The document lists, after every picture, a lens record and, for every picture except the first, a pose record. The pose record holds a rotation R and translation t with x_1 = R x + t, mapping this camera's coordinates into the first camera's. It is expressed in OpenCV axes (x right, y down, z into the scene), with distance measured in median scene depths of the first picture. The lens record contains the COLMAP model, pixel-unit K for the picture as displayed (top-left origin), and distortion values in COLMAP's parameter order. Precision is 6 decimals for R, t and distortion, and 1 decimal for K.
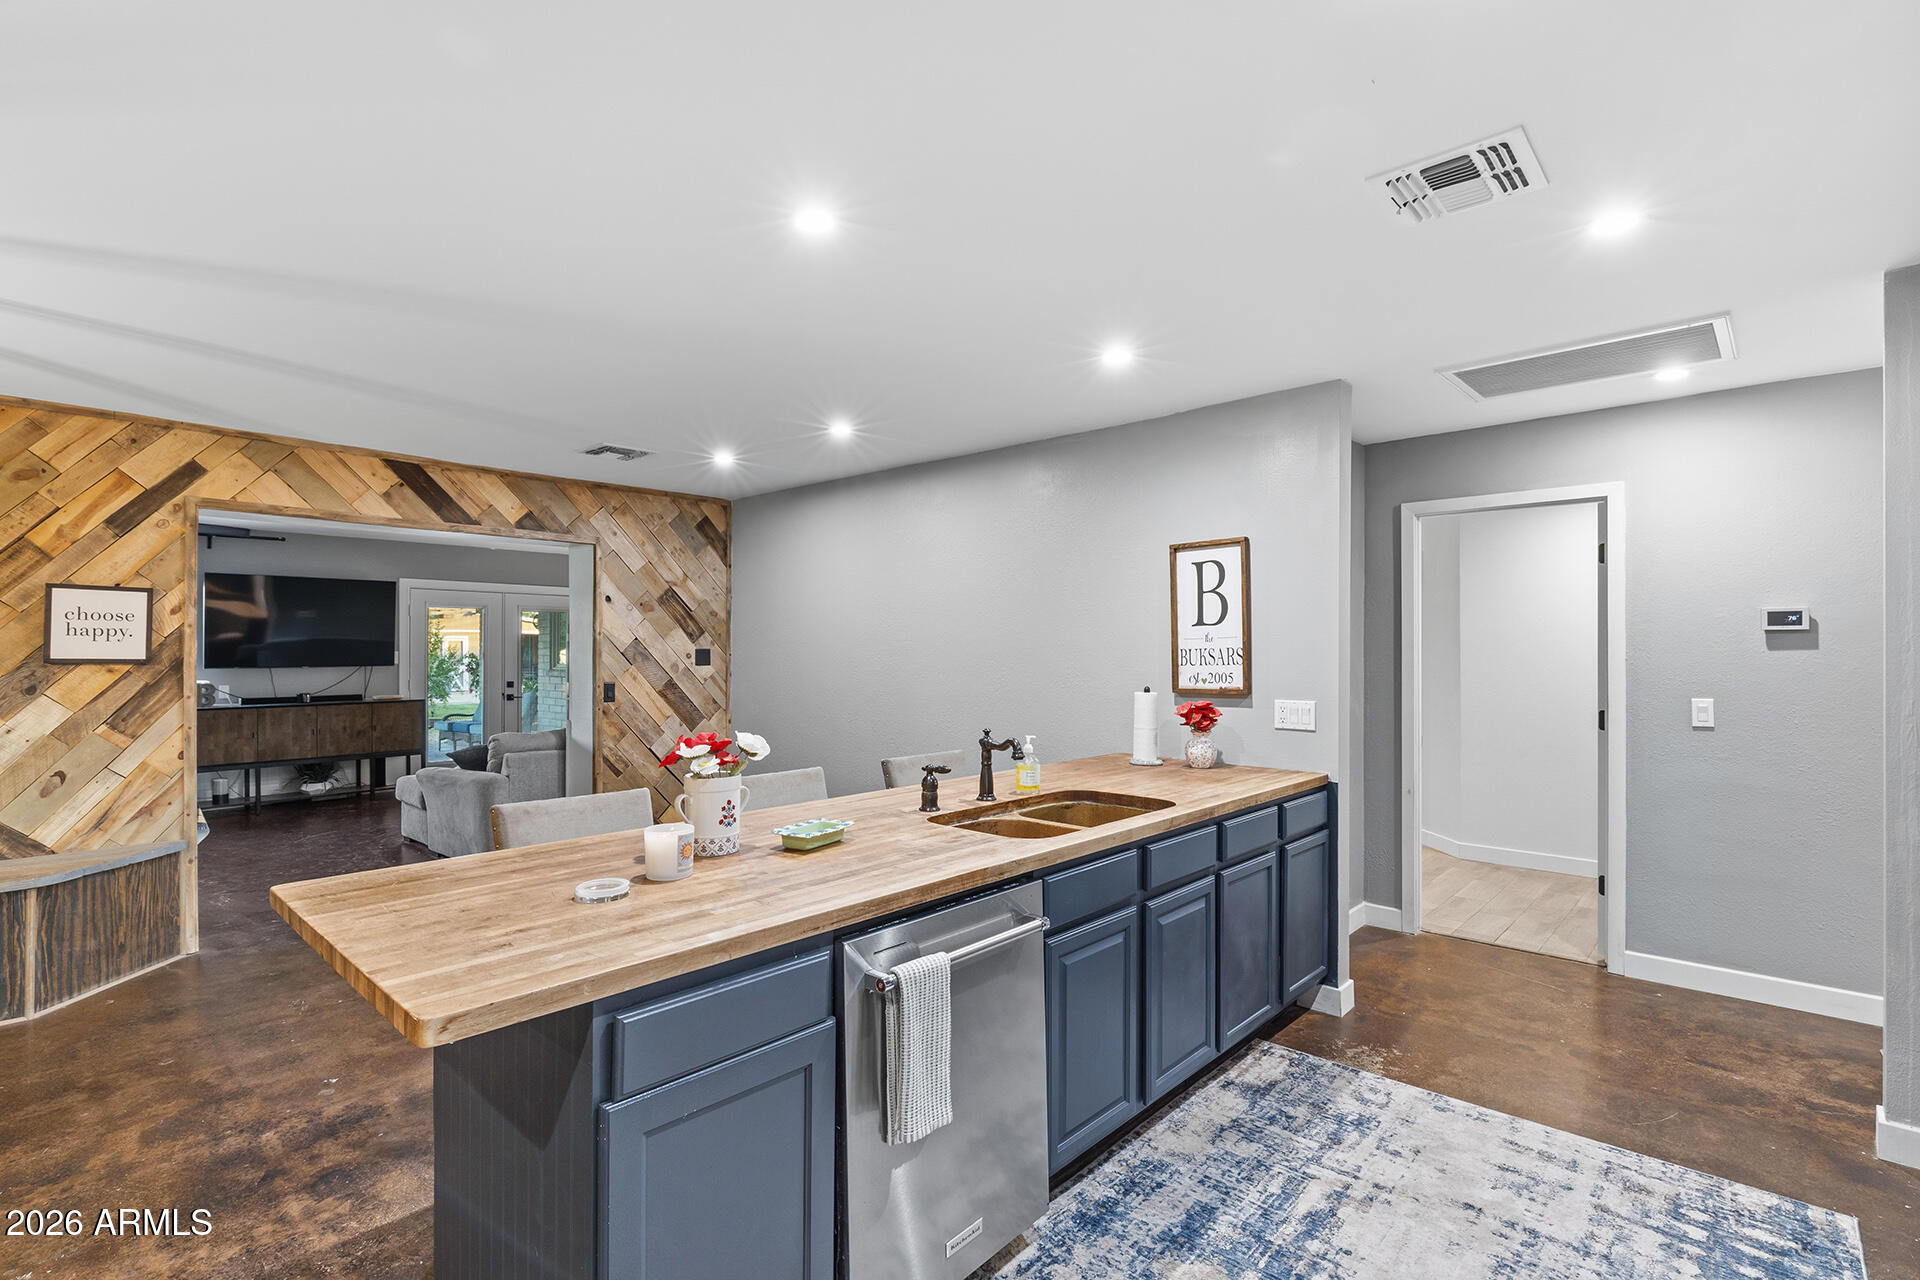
lens RADIAL K [[889.5, 0, 954.2], [0, 889.5, 648.5], [0, 0, 1]] dist [-0.004788, -0.000189]
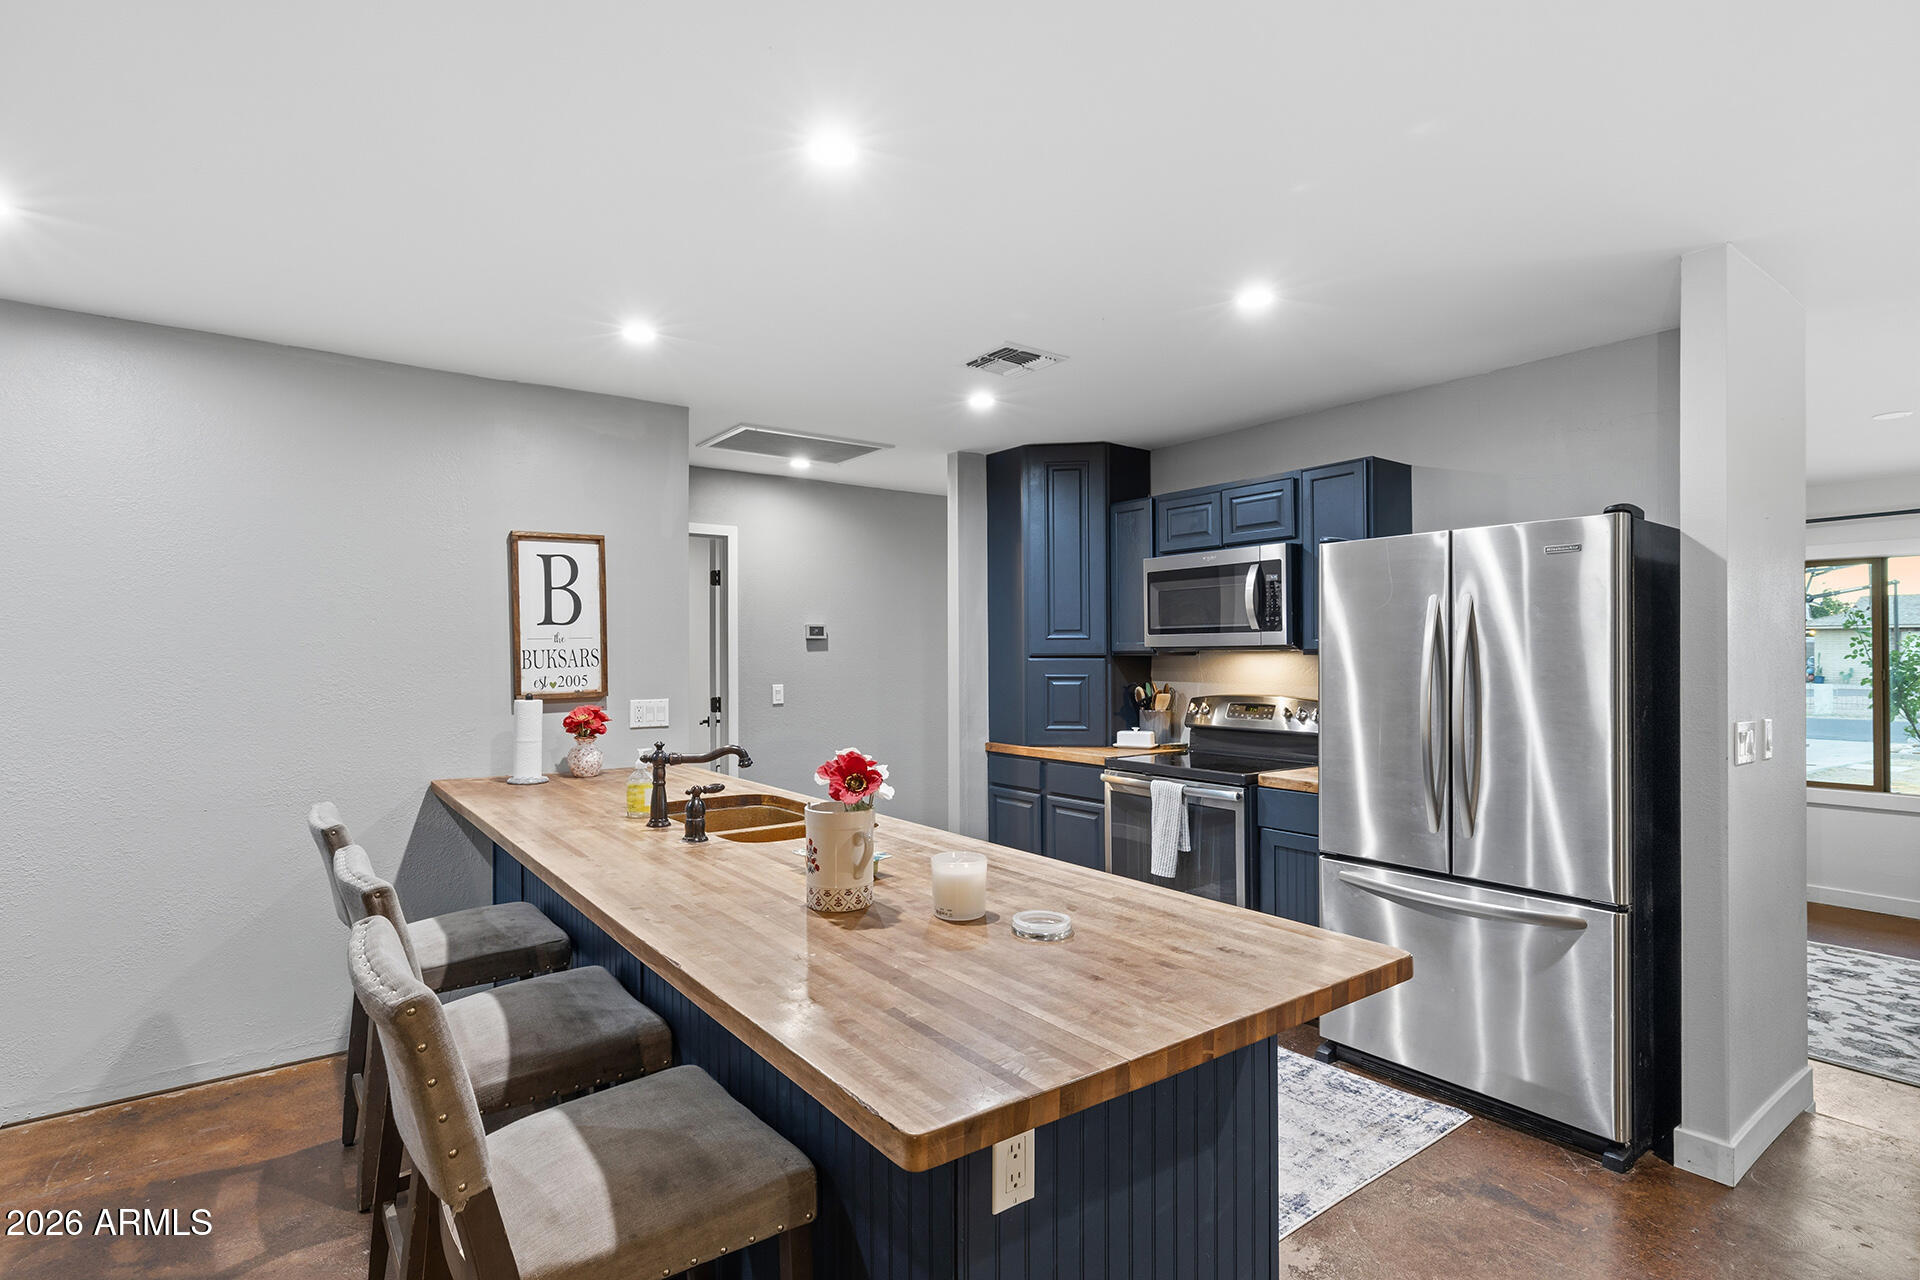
lens RADIAL K [[933.3, 0, 955.9], [0, 933.3, 650.8], [0, 0, 1]] dist [-0.000269, -0.000103]
pose [[0.188259, 0.000599, 0.982119, -0.556356], [0.000582, 1.000000, -0.000721, 0.002086], [-0.982119, 0.000707, 0.188258, 0.387740]]
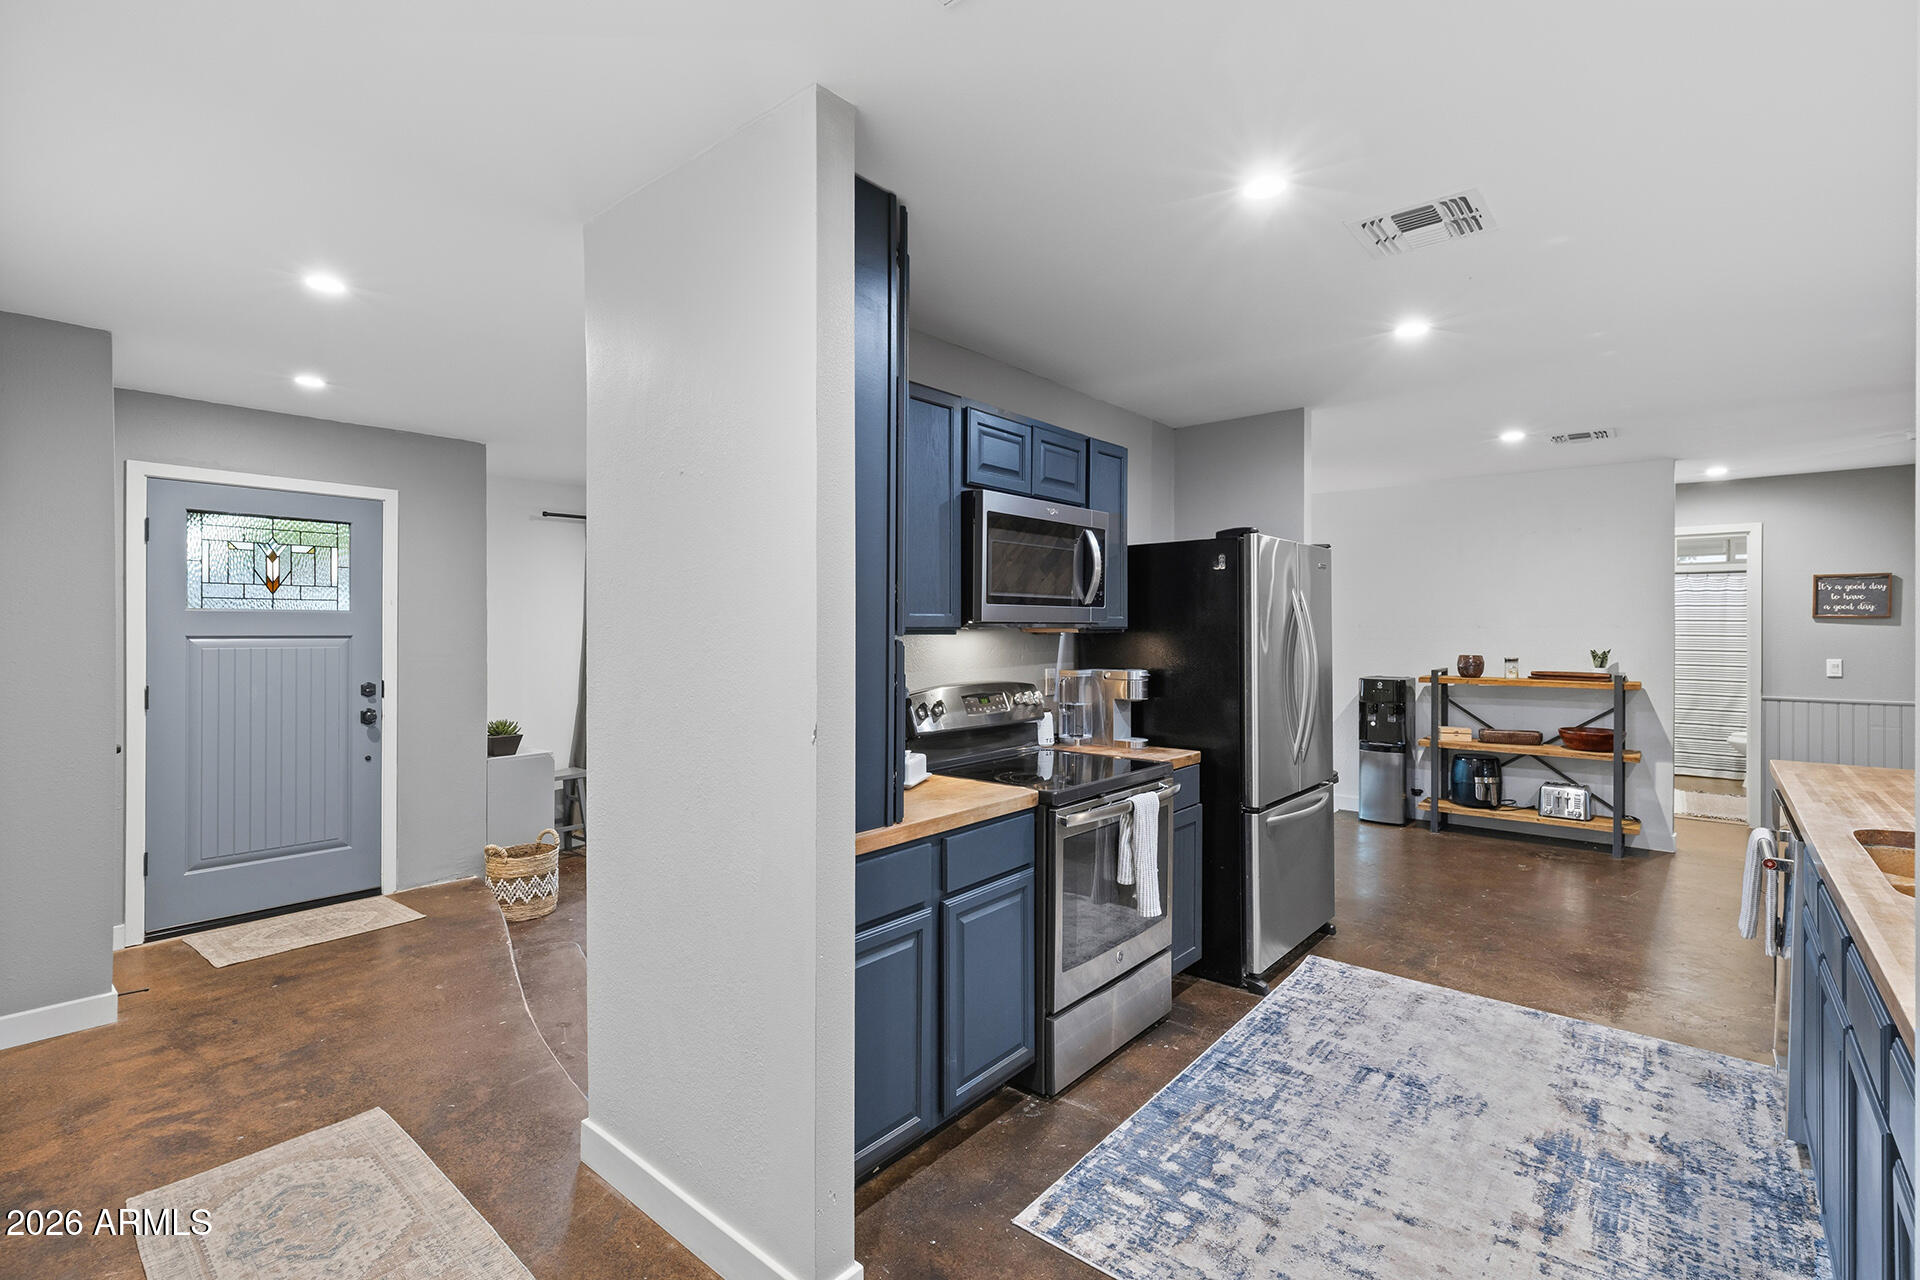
lens RADIAL K [[875.7, 0, 955.4], [0, 875.7, 628.3], [0, 0, 1]] dist [0.002762, 0.000080]
pose [[-0.999133, -0.001754, -0.041595, 0.606847], [-0.001690, 0.999997, -0.001565, 0.002539], [0.041598, -0.001493, -0.999133, 1.052088]]
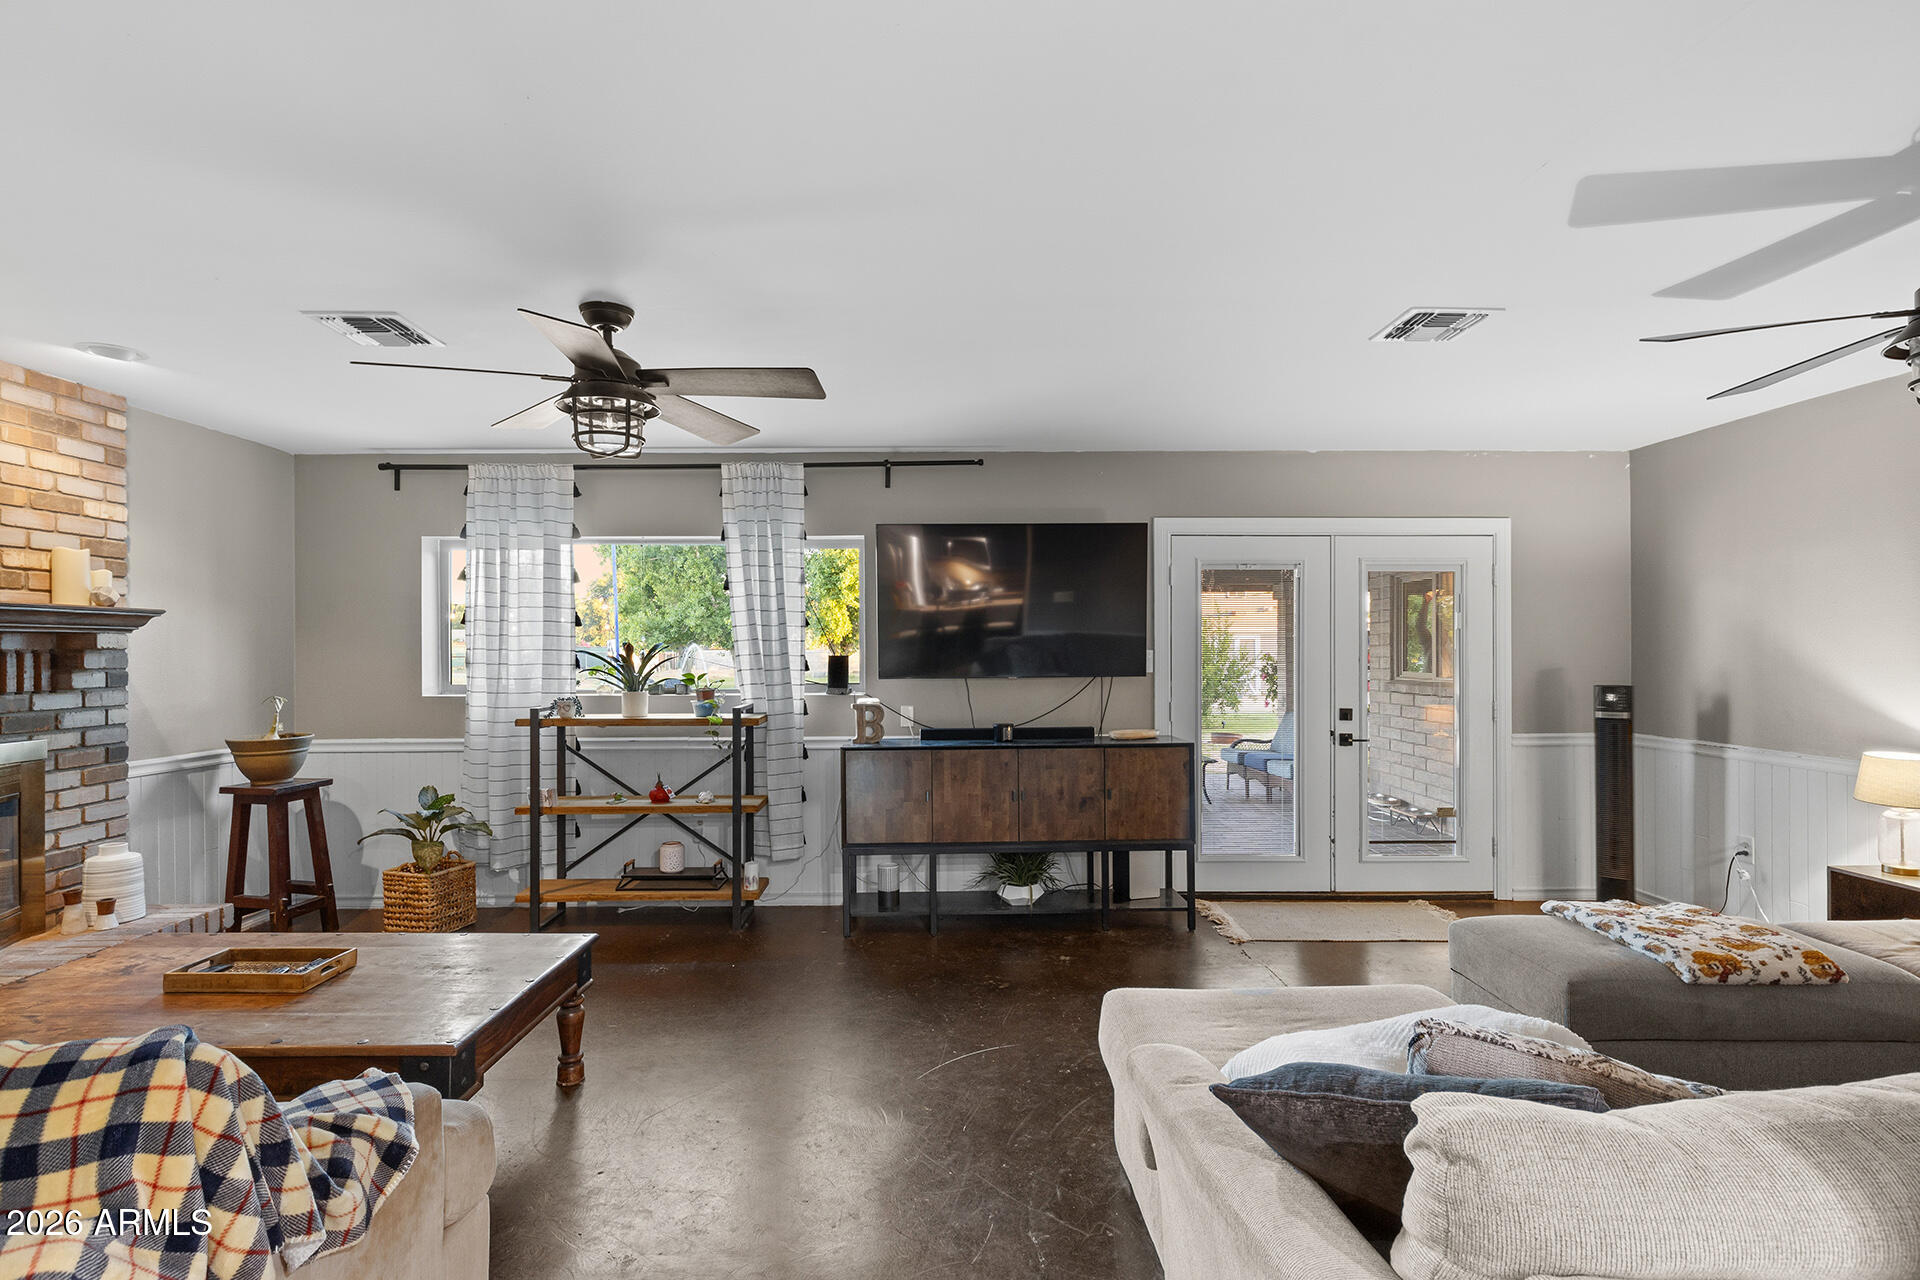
lens RADIAL K [[933.3, 0, 955.9], [0, 933.3, 650.8], [0, 0, 1]] dist [-0.000269, -0.000103]
pose [[0.686242, -0.003694, -0.727364, -0.628854], [0.006621, 0.999977, 0.001168, 0.004757], [0.727343, -0.005617, 0.686251, 1.121668]]
